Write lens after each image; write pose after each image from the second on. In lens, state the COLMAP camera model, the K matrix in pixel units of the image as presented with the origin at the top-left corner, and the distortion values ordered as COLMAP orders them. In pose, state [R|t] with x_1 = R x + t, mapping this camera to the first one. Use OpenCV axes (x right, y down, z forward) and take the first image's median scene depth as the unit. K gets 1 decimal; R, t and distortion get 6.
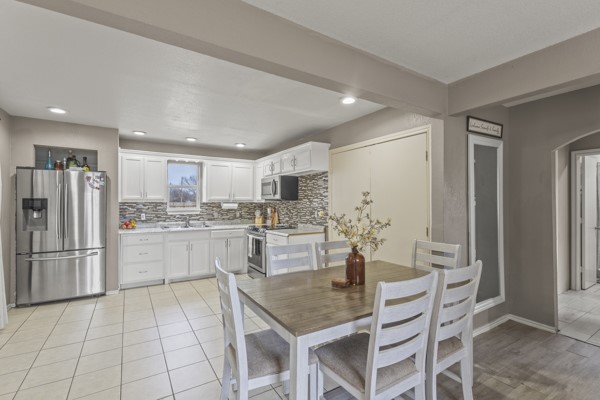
lens RADIAL K [[279.0, 0, 296.6], [0, 279.0, 200.8], [0, 0, 1]] dist [0.048228, -0.000020]
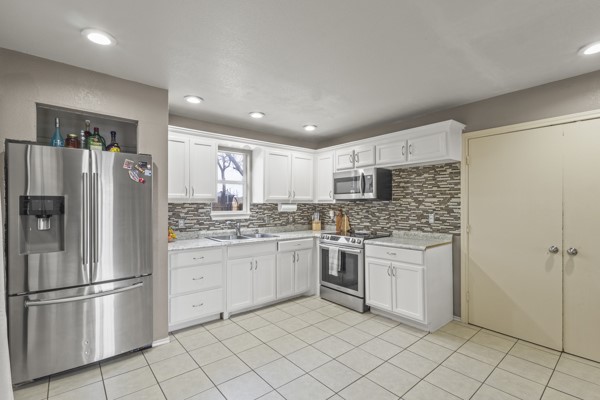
lens RADIAL K [[279.0, 0, 302.5], [0, 279.0, 201.6], [0, 0, 1]] dist [0.048228, -0.000020]
pose [[0.985786, -0.000799, 0.168005, -0.390790], [0.001397, 0.999993, -0.003439, 0.004463], [-0.168002, 0.003624, 0.985780, 0.279238]]
